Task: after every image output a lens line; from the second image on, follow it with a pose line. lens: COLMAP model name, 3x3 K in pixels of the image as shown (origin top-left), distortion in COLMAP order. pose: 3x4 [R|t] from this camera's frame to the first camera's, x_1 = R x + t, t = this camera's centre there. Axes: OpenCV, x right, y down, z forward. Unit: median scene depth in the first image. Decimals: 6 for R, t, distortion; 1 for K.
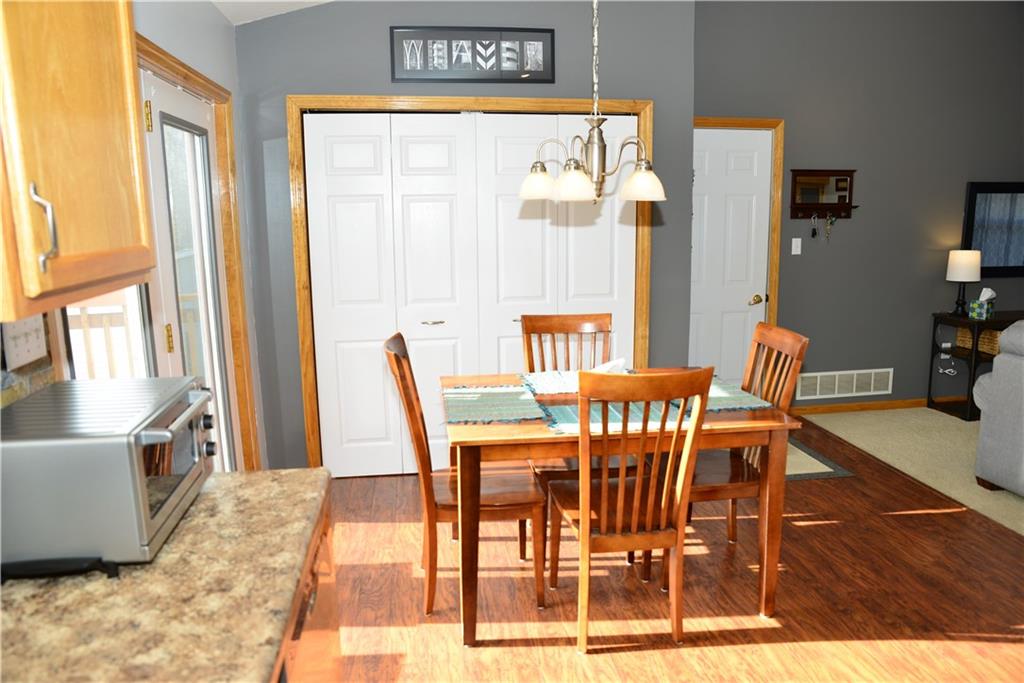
lens RADIAL K [[692.3, 0, 509.8], [0, 692.3, 345.8], [0, 0, 1]] dist [-0.139280, 0.099438]
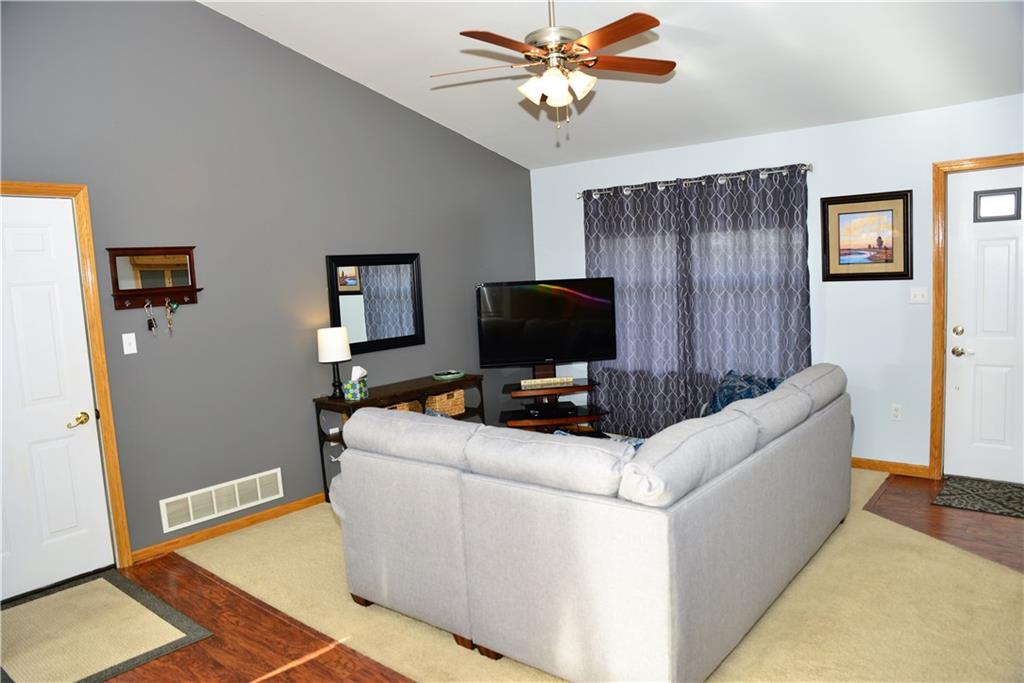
lens RADIAL K [[692.3, 0, 509.8], [0, 692.3, 345.8], [0, 0, 1]] dist [-0.139280, 0.099438]
pose [[0.743403, -0.094328, 0.662158, 0.236120], [0.167921, 0.984618, -0.048260, -0.031695], [-0.647421, 0.147067, 0.747808, 0.124532]]
